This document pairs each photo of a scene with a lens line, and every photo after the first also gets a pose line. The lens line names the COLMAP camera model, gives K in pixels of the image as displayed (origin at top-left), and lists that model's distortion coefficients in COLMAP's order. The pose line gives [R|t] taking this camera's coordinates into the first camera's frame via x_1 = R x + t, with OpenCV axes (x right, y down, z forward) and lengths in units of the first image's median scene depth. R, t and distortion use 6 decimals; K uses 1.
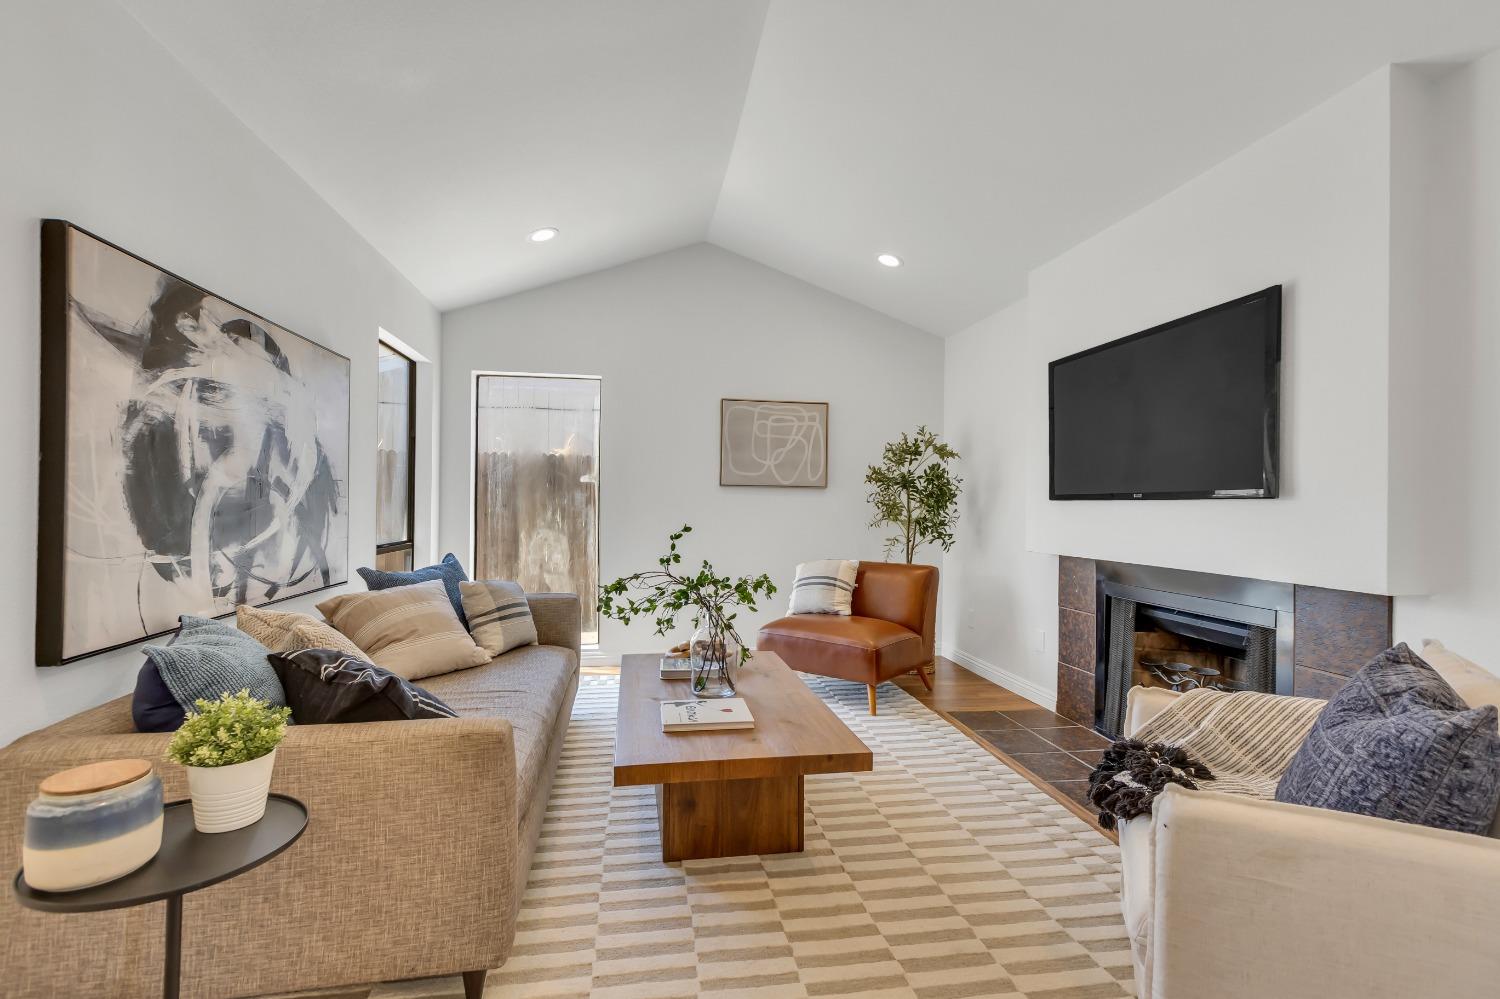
lens RADIAL K [[683.8, 0, 753.5], [0, 683.8, 491.8], [0, 0, 1]] dist [0.002019, -0.000031]
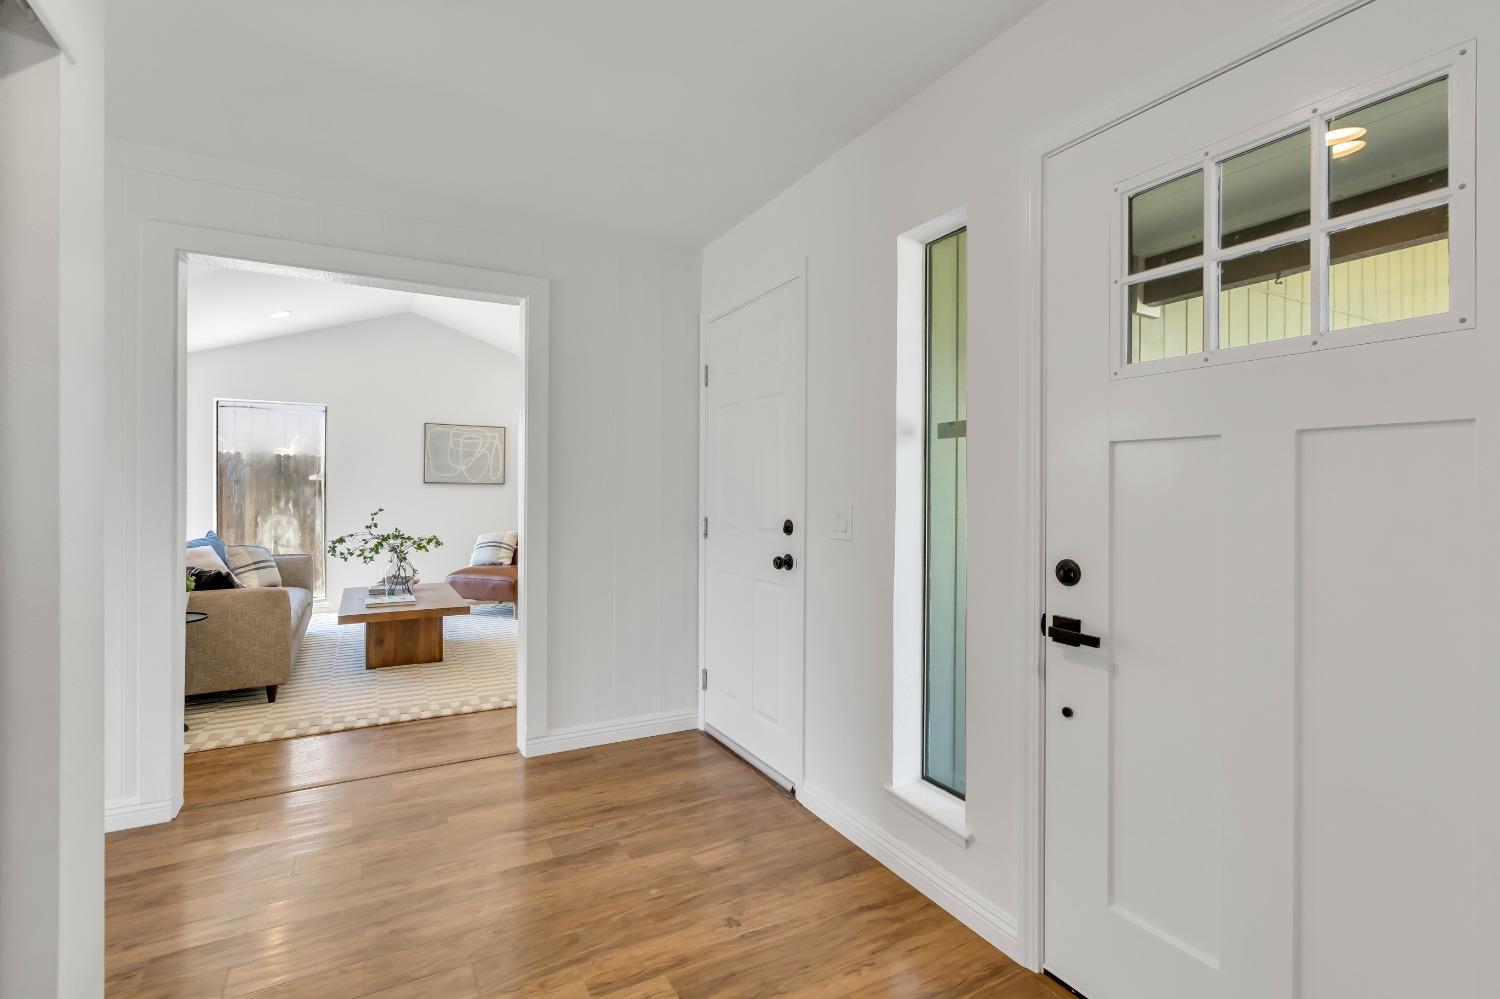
lens RADIAL K [[647.5, 0, 752.9], [0, 647.5, 488.7], [0, 0, 1]] dist [0.001935, 0.000008]
pose [[0.933221, -0.001399, 0.359300, 0.138729], [-0.003239, 0.999919, 0.012308, -0.019824], [-0.359288, -0.012650, 0.933141, -0.671542]]
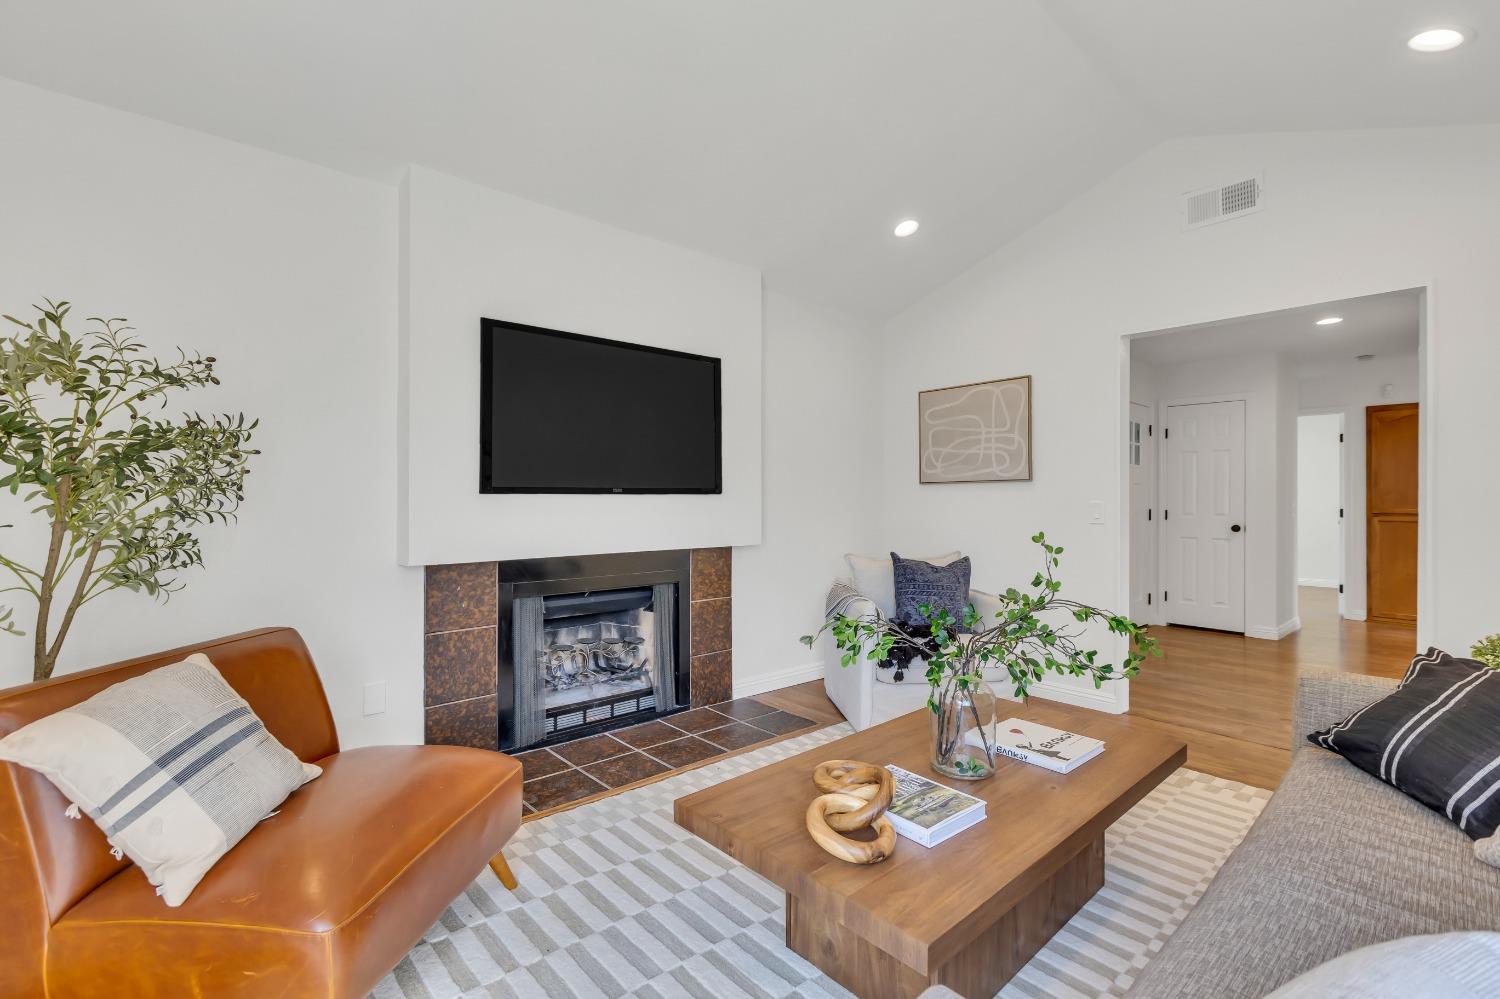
lens RADIAL K [[668.8, 0, 778.2], [0, 668.8, 491.5], [0, 0, 1]] dist [-0.013552, -0.000219]
pose [[-0.545761, -0.006995, 0.837912, -0.372627], [-0.024225, 0.999679, -0.007433, 0.006747], [-0.837591, -0.024355, -0.545755, 1.072673]]
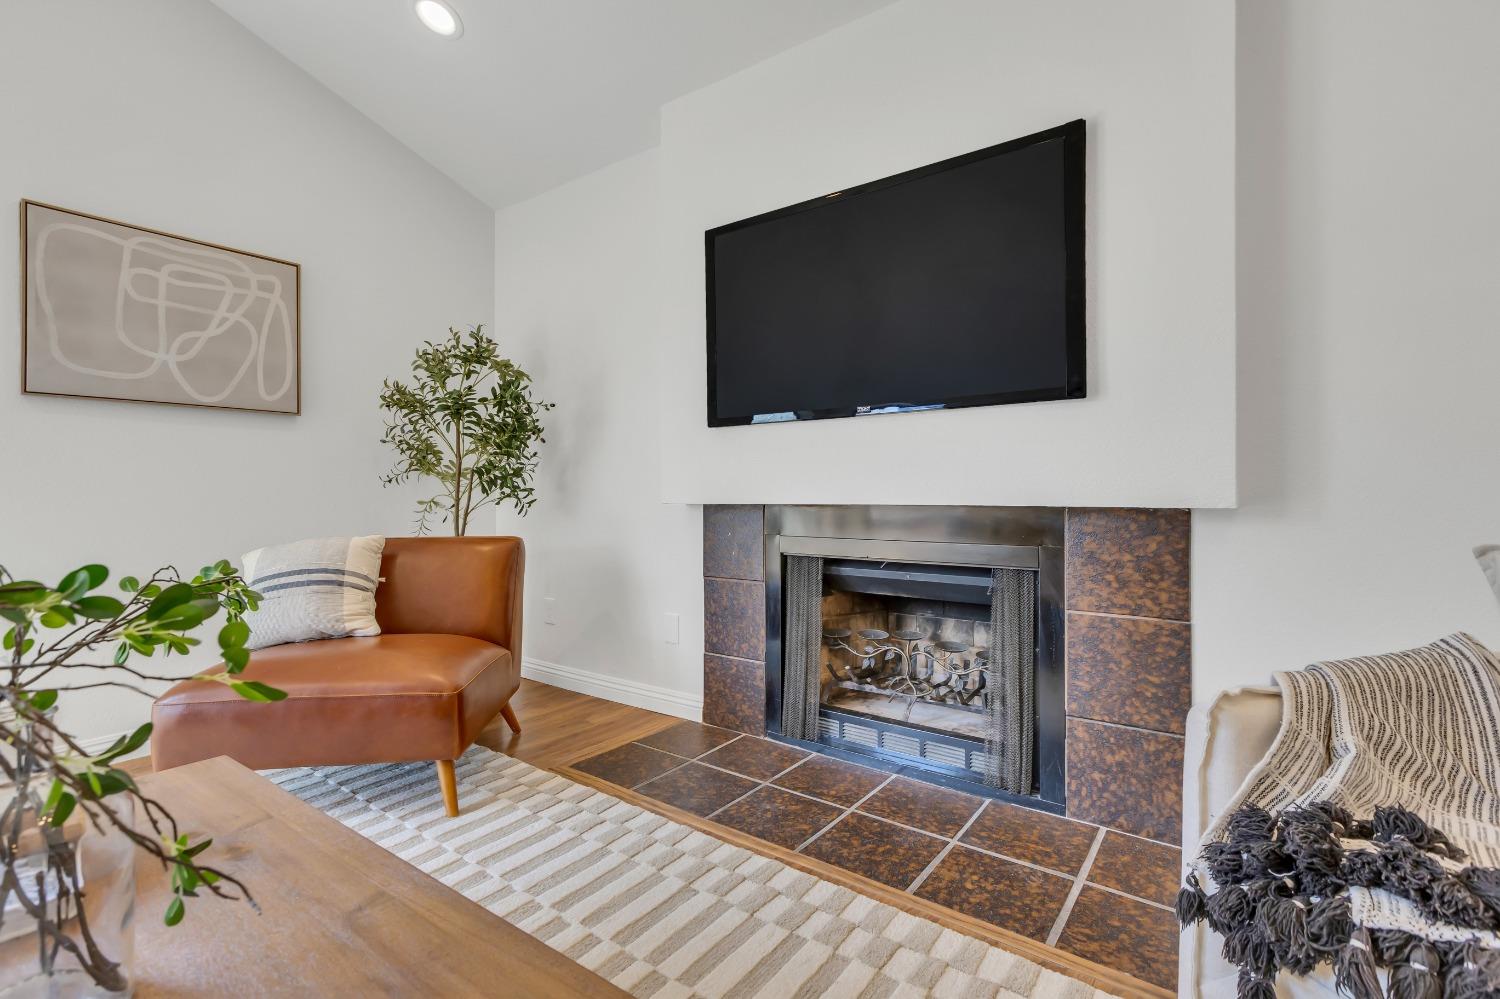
lens RADIAL K [[683.8, 0, 753.5], [0, 683.8, 491.8], [0, 0, 1]] dist [0.002019, -0.000031]
pose [[0.717601, -0.015535, 0.696281, -0.023587], [0.001723, 0.999788, 0.020531, 0.060859], [-0.696452, -0.013533, 0.717475, 0.437261]]
